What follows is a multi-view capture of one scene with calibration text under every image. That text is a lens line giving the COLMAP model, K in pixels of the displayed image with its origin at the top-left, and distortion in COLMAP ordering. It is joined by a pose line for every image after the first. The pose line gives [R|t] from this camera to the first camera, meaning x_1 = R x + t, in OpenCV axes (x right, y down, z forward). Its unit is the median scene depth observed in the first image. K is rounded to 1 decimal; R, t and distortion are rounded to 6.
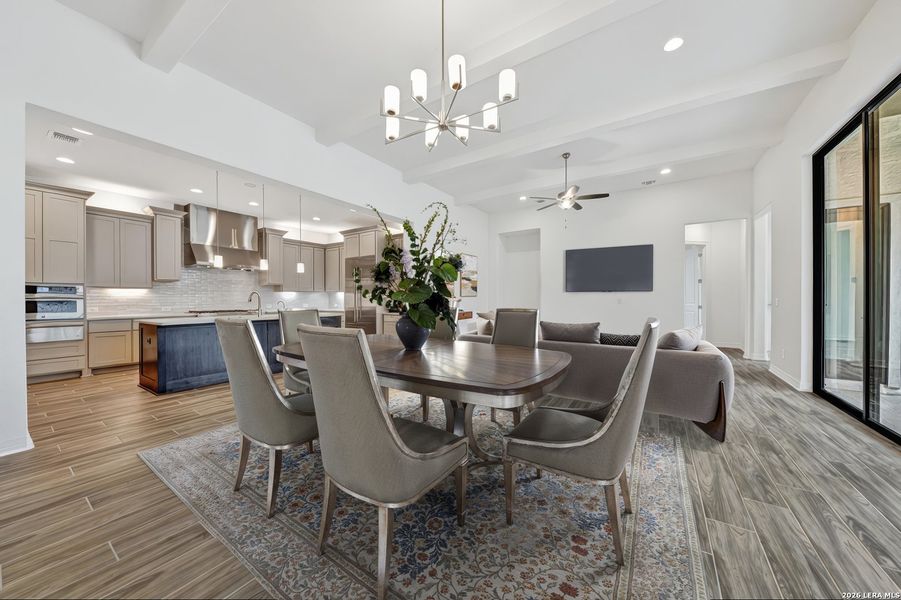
lens RADIAL K [[312.7, 0, 452.5], [0, 312.7, 302.8], [0, 0, 1]] dist [-0.000214, -0.000237]
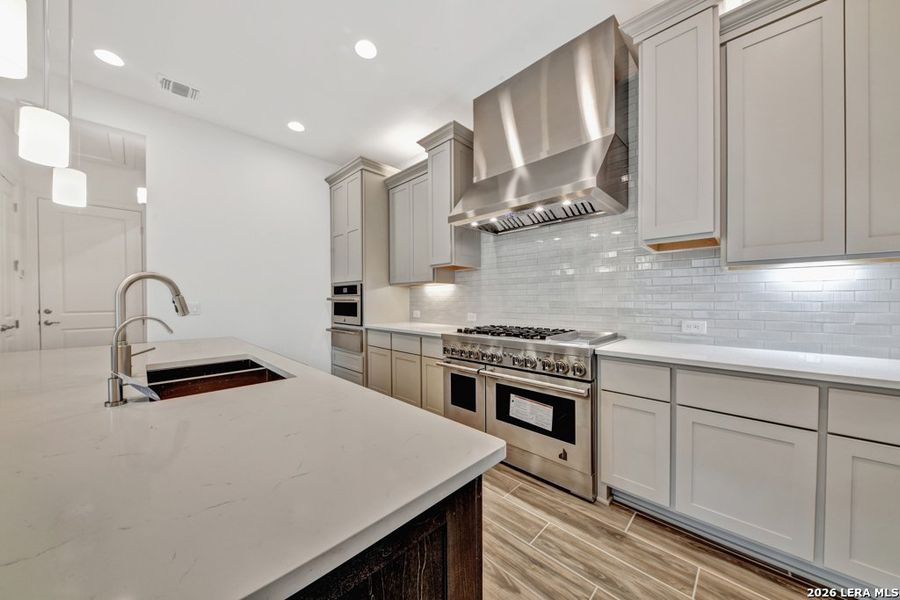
lens RADIAL K [[312.3, 0, 451.9], [0, 312.3, 302.8], [0, 0, 1]] dist [-0.000214, -0.000237]
pose [[-0.189955, 0.014192, -0.981690, -0.432724], [-0.003179, 0.999881, 0.015070, -0.017540], [0.981788, 0.005983, -0.189887, 1.255085]]
